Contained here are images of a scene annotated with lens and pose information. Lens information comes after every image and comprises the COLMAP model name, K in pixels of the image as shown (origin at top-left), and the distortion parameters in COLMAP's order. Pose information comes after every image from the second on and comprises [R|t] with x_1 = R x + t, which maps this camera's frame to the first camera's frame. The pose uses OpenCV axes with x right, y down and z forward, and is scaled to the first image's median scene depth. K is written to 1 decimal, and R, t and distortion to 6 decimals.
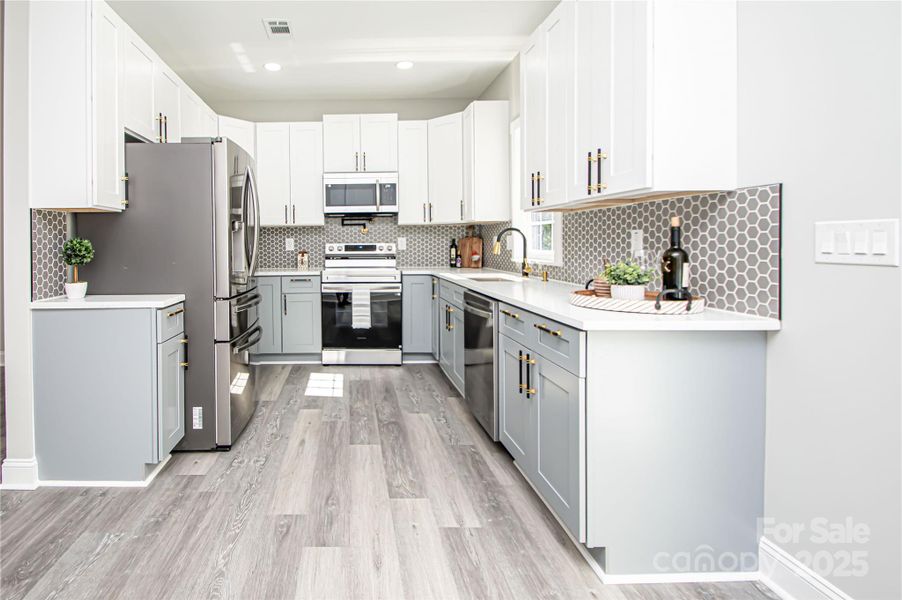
lens RADIAL K [[436.9, 0, 383.0], [0, 436.9, 252.2], [0, 0, 1]] dist [-0.002477, -0.002289]
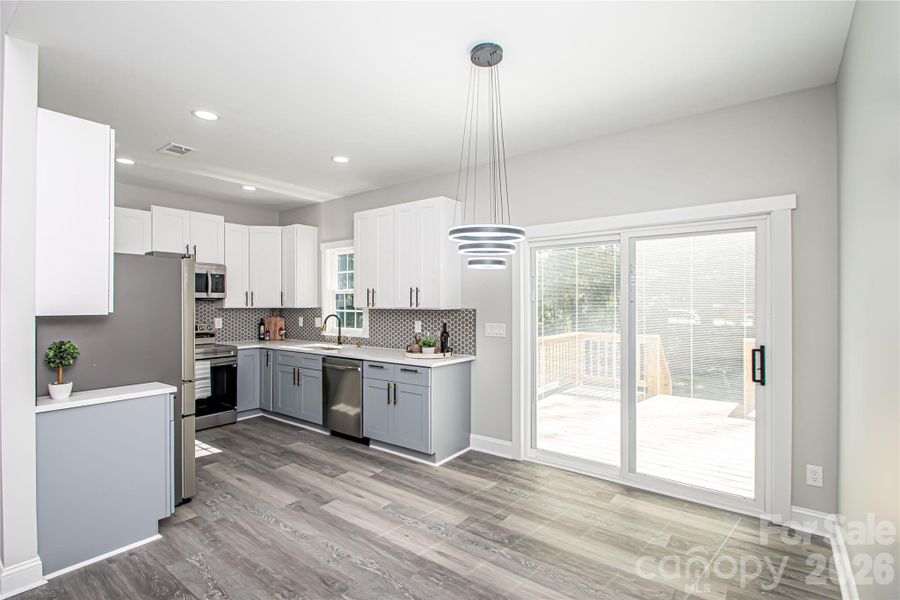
lens RADIAL K [[435.9, 0, 453.8], [0, 435.9, 298.9], [0, 0, 1]] dist [-0.002477, -0.002289]
pose [[0.589694, 0.012000, 0.807538, -0.632034], [0.005391, 0.999809, -0.018794, -0.070408], [-0.807609, 0.015436, 0.589516, -0.250250]]
